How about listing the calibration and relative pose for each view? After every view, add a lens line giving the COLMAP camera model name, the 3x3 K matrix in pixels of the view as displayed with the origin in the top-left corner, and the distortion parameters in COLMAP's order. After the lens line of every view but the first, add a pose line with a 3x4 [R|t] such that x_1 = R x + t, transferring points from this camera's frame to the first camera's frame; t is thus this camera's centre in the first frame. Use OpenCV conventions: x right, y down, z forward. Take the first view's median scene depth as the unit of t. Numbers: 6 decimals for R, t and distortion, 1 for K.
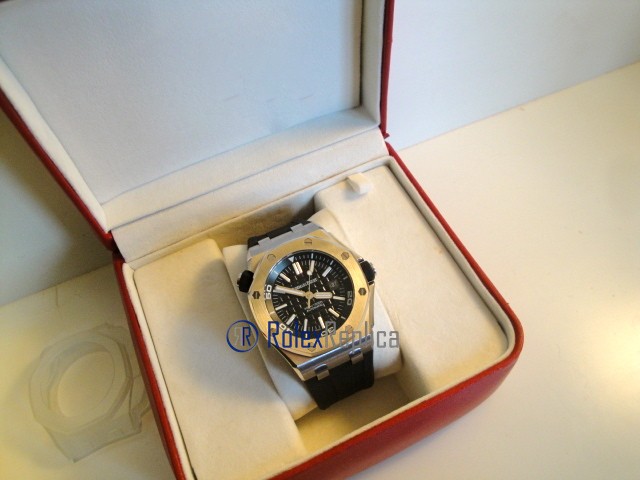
lens RADIAL K [[521.9, 0, 323.9], [0, 521.9, 235.8], [0, 0, 1]] dist [-0.148346, 0.100924]
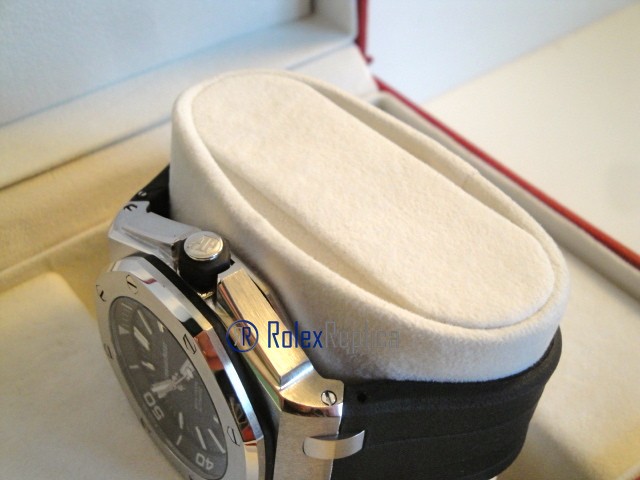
lens RADIAL K [[820.7, 0, 318.5], [0, 820.7, 237.6], [0, 0, 1]] dist [0.061288, 0.000000]
pose [[0.974582, -0.113314, 0.193262, -0.129178], [0.152966, 0.966841, -0.204497, 0.170096], [-0.163681, 0.228862, 0.959599, 0.243483]]
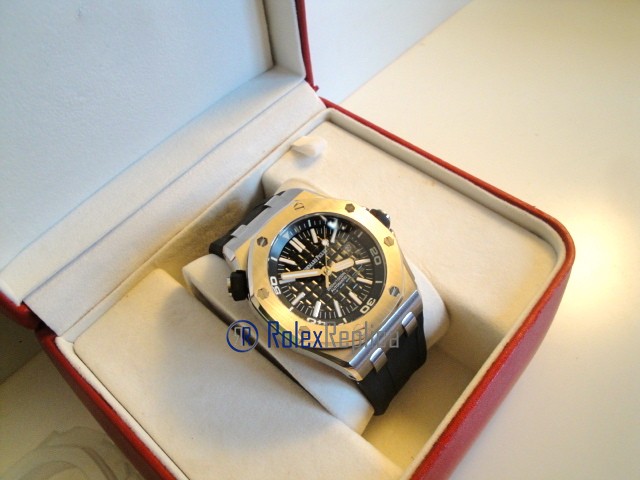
lens RADIAL K [[521.9, 0, 321.6], [0, 521.9, 237.8], [0, 0, 1]] dist [-0.148346, 0.100924]
pose [[0.917381, -0.335162, 0.214661, -0.148472], [0.349892, 0.936188, -0.033588, 0.075487], [-0.189705, 0.105921, 0.976111, 0.211509]]
